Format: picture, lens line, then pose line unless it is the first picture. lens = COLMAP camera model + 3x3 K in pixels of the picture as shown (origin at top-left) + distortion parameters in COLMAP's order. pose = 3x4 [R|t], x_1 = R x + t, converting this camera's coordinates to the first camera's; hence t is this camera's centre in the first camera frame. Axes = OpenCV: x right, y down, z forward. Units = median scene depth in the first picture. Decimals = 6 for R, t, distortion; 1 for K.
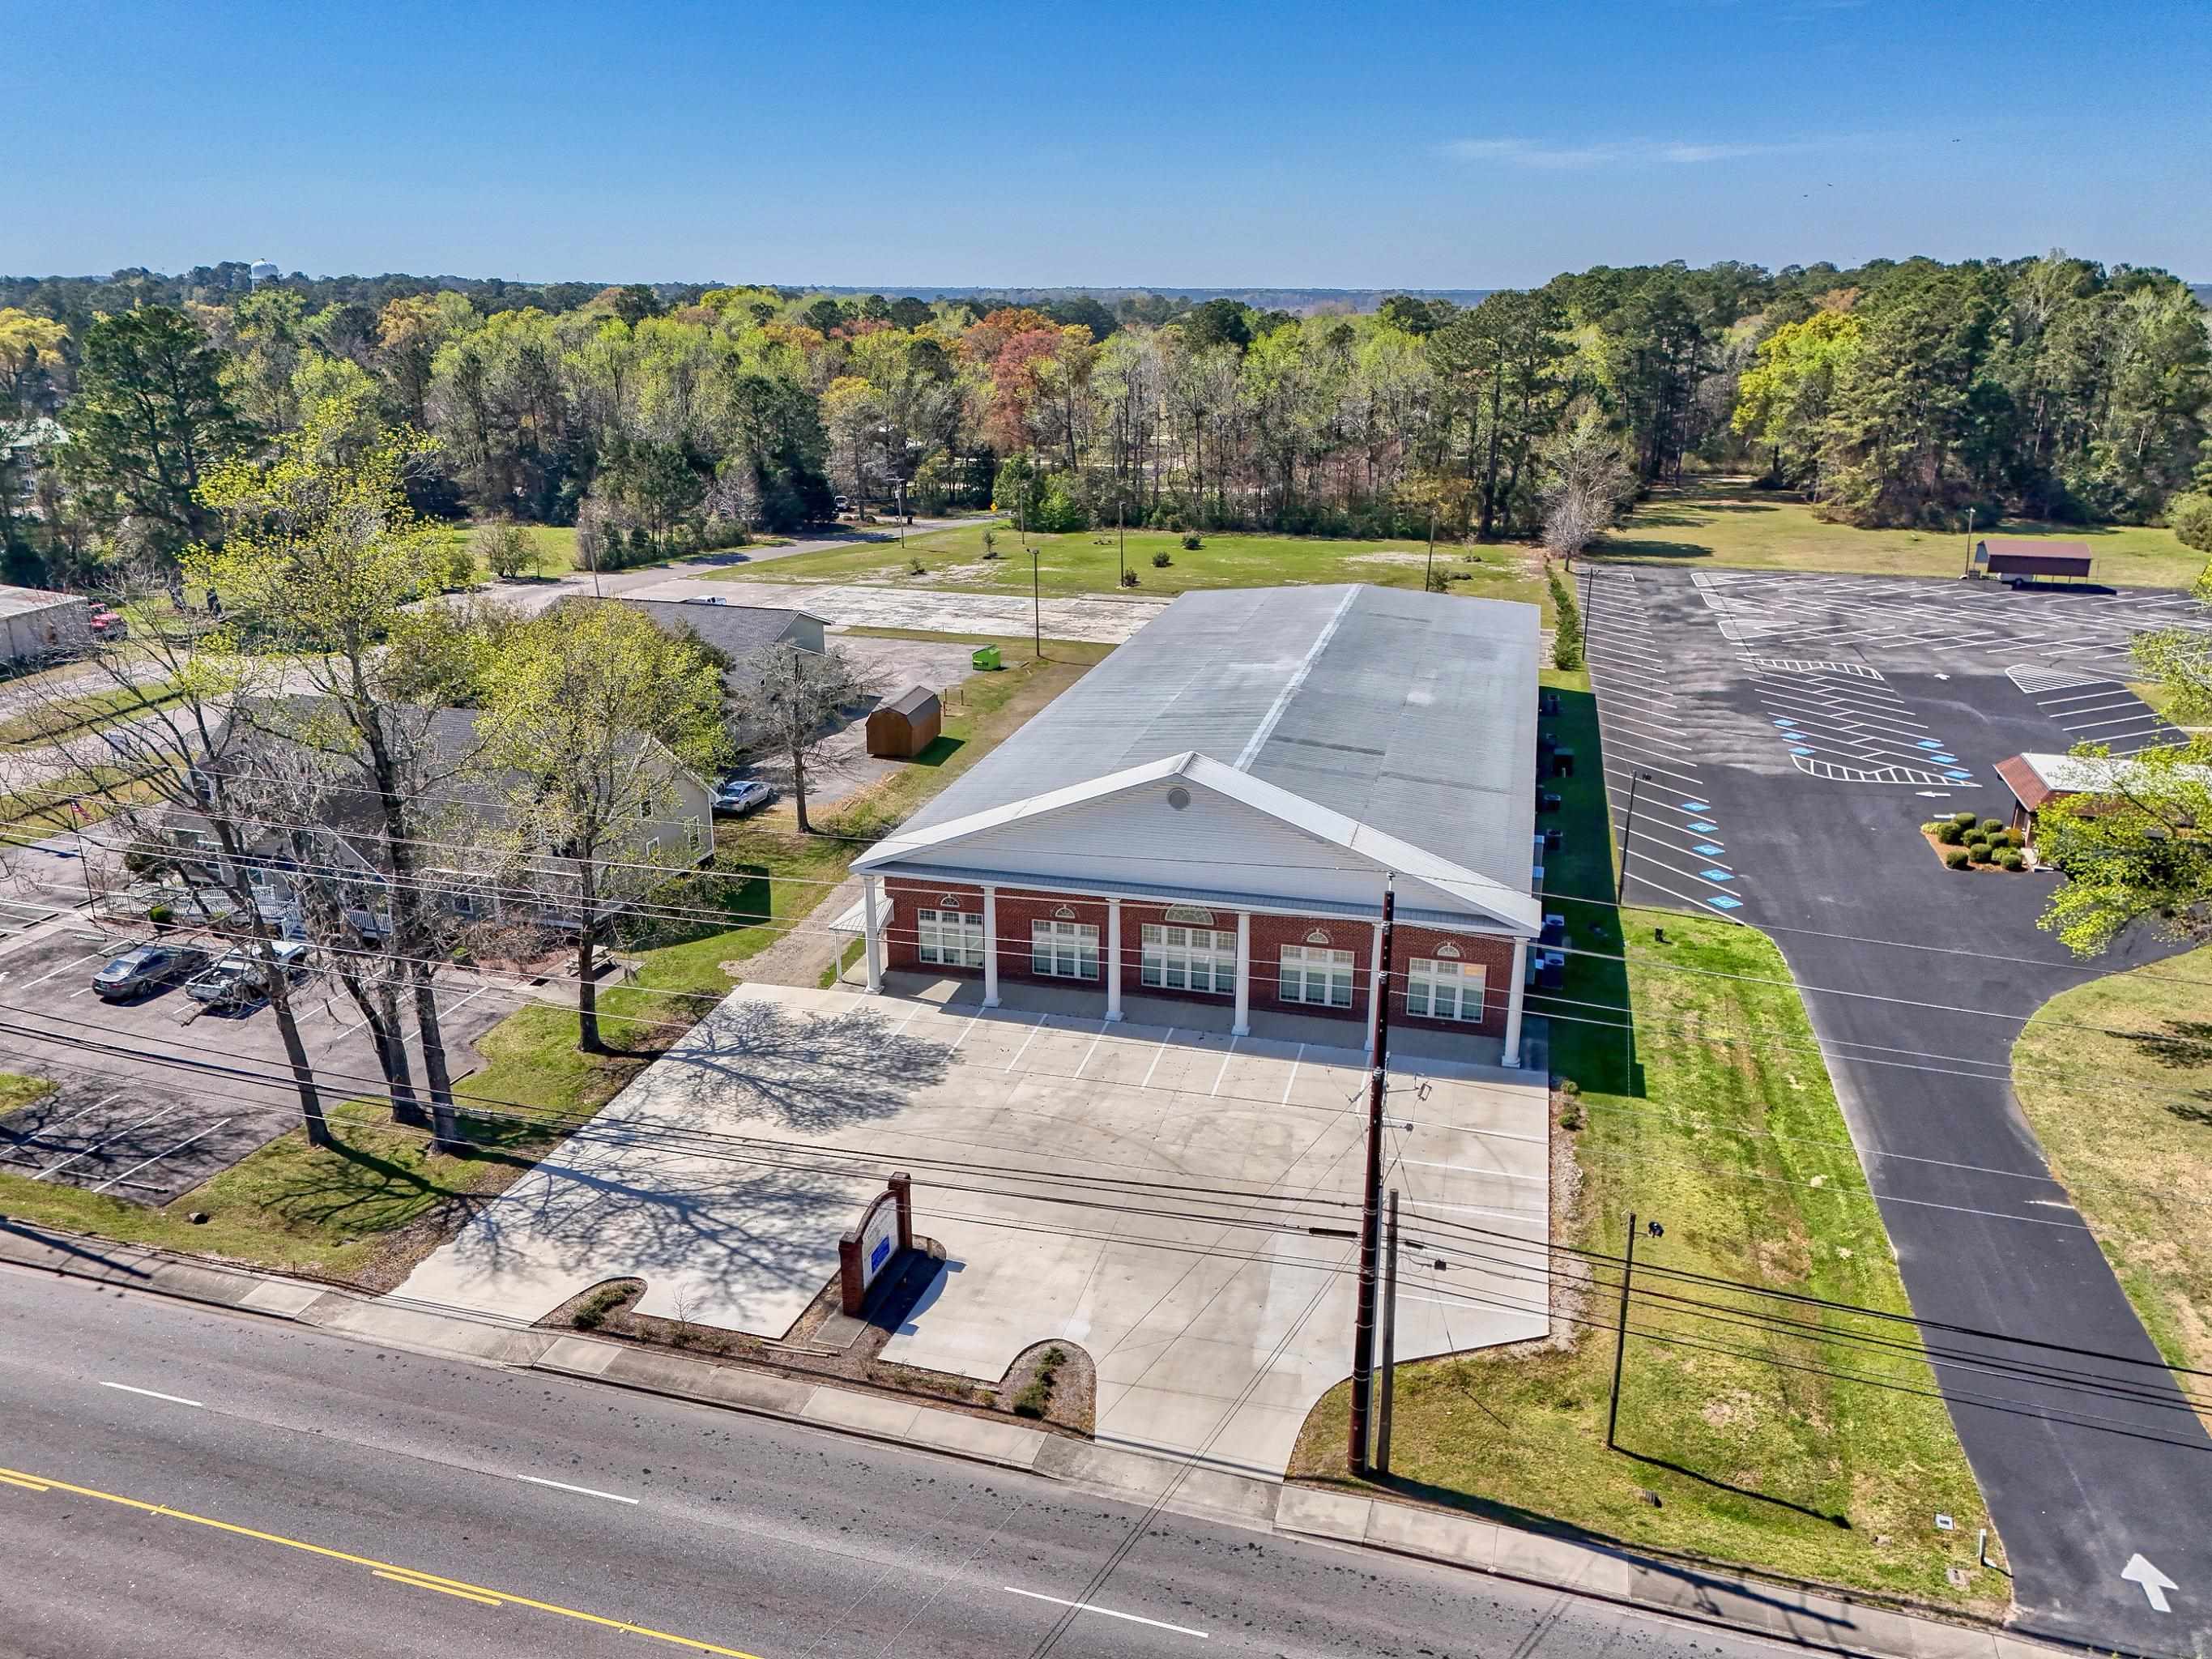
lens RADIAL K [[1639.6, 0, 1122.3], [0, 1639.6, 825.6], [0, 0, 1]] dist [0.094249, -0.092471]
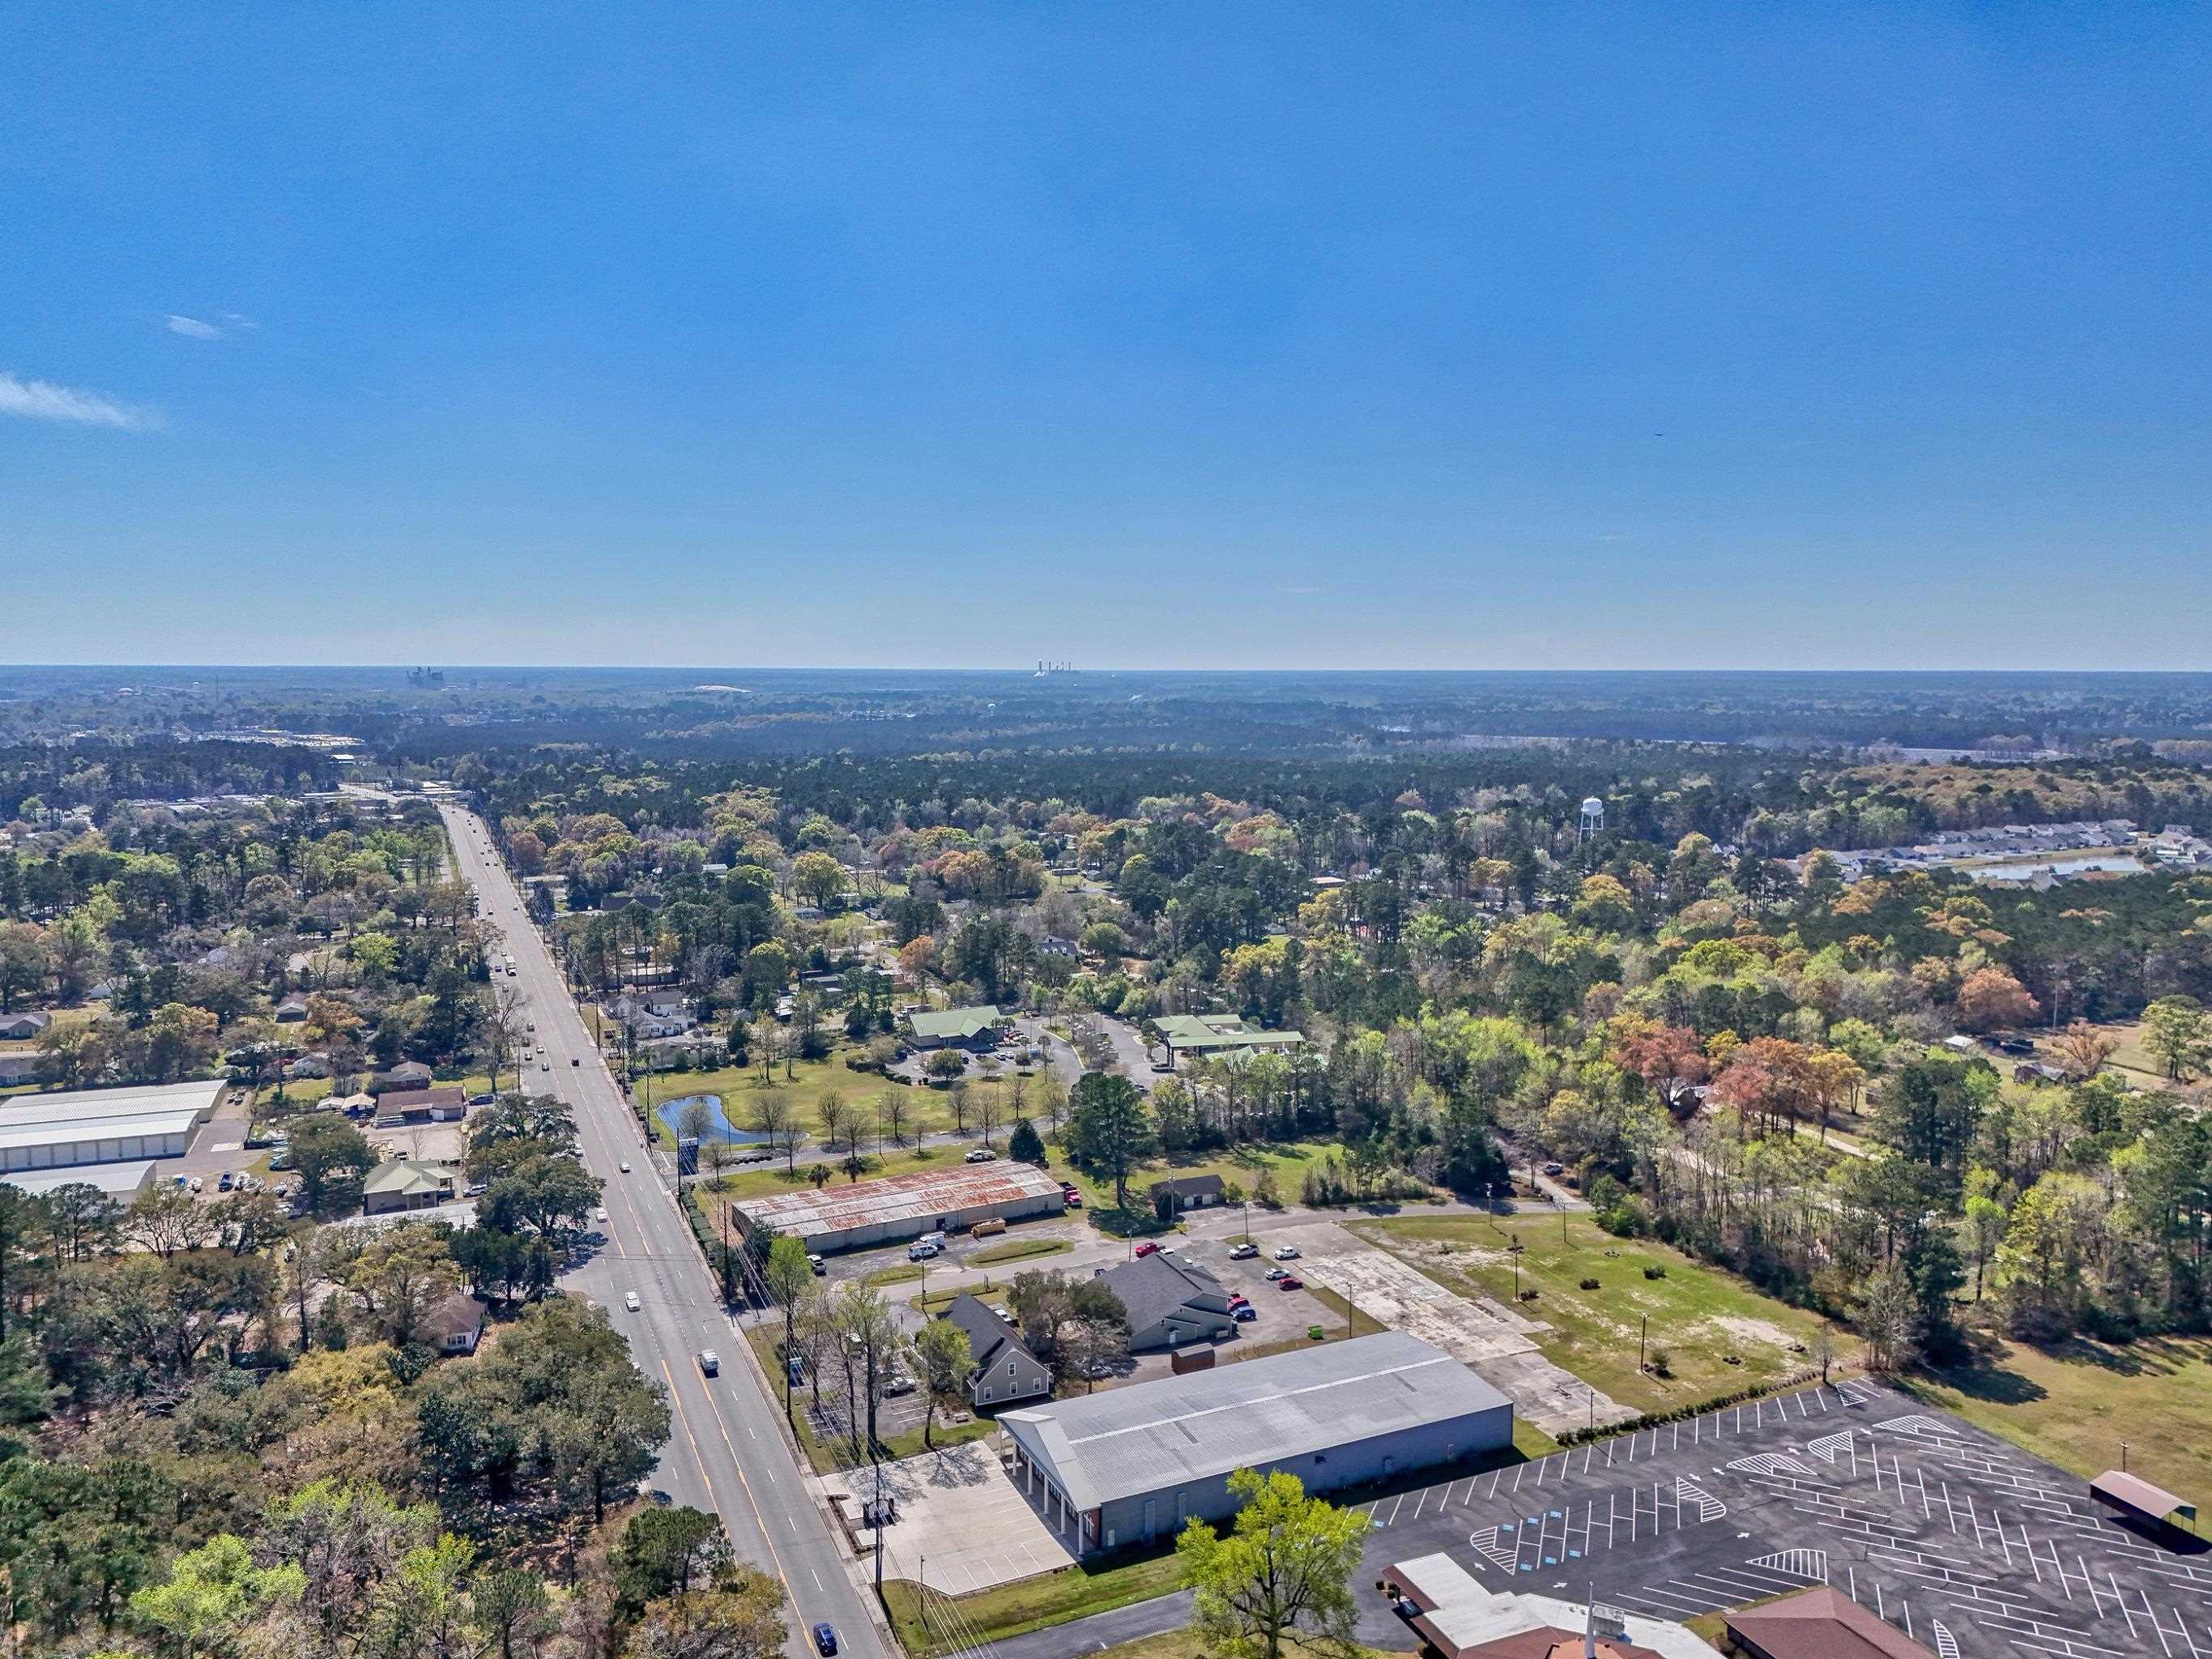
lens RADIAL K [[1610.1, 0, 1106.0], [0, 1610.1, 829.5], [0, 0, 1]] dist [0.095504, -0.082668]
pose [[0.639661, 0.083144, -0.764147, 2.697667], [-0.237744, 0.966786, -0.093821, -0.970764], [0.730966, 0.241685, 0.638183, -1.380795]]
